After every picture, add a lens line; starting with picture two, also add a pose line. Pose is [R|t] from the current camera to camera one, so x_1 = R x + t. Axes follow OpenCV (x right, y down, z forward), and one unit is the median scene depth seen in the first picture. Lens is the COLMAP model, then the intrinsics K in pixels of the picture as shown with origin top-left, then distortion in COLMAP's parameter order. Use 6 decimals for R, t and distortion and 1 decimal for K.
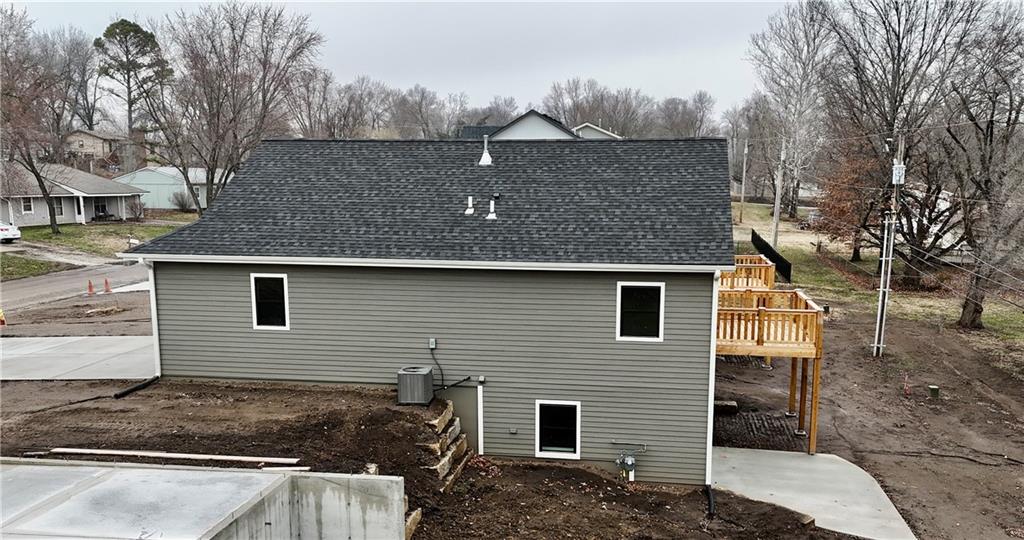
lens RADIAL K [[875.0, 0, 532.4], [0, 875.0, 325.2], [0, 0, 1]] dist [0.043604, 0.002538]
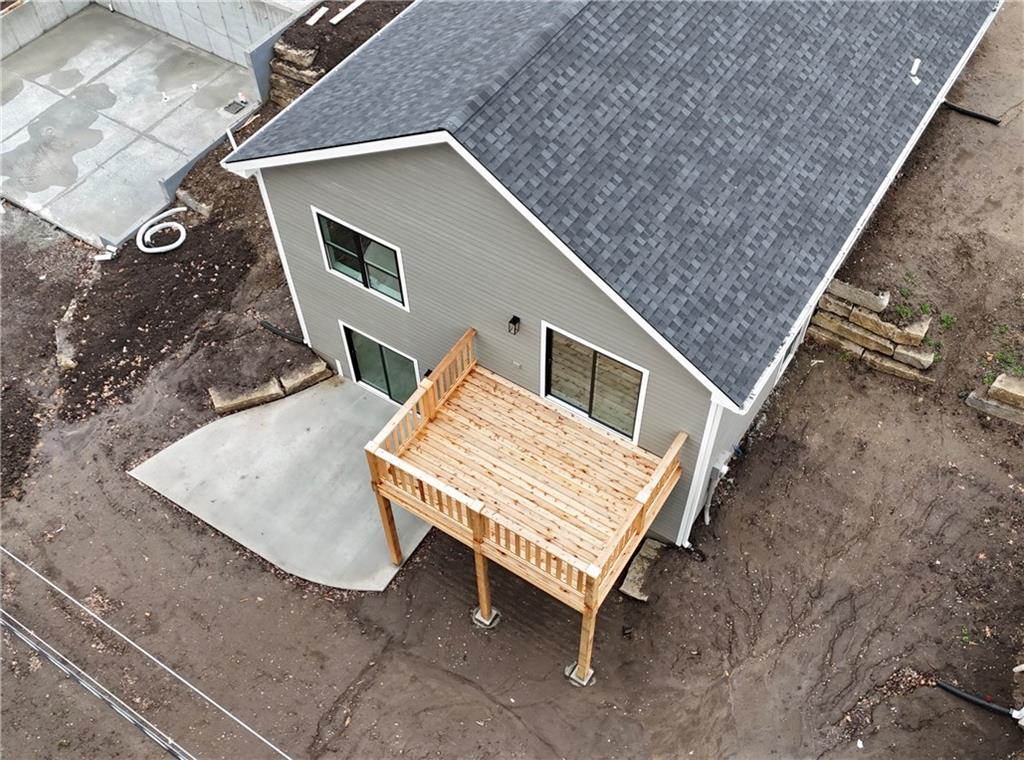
lens RADIAL K [[983.7, 0, 508.1], [0, 983.7, 377.1], [0, 0, 1]] dist [0.047234, 0.000000]
pose [[-0.410456, 0.728891, -0.547945, 0.710898], [-0.135906, 0.545287, 0.827159, -0.697912], [0.901696, 0.413981, -0.124756, 1.317446]]
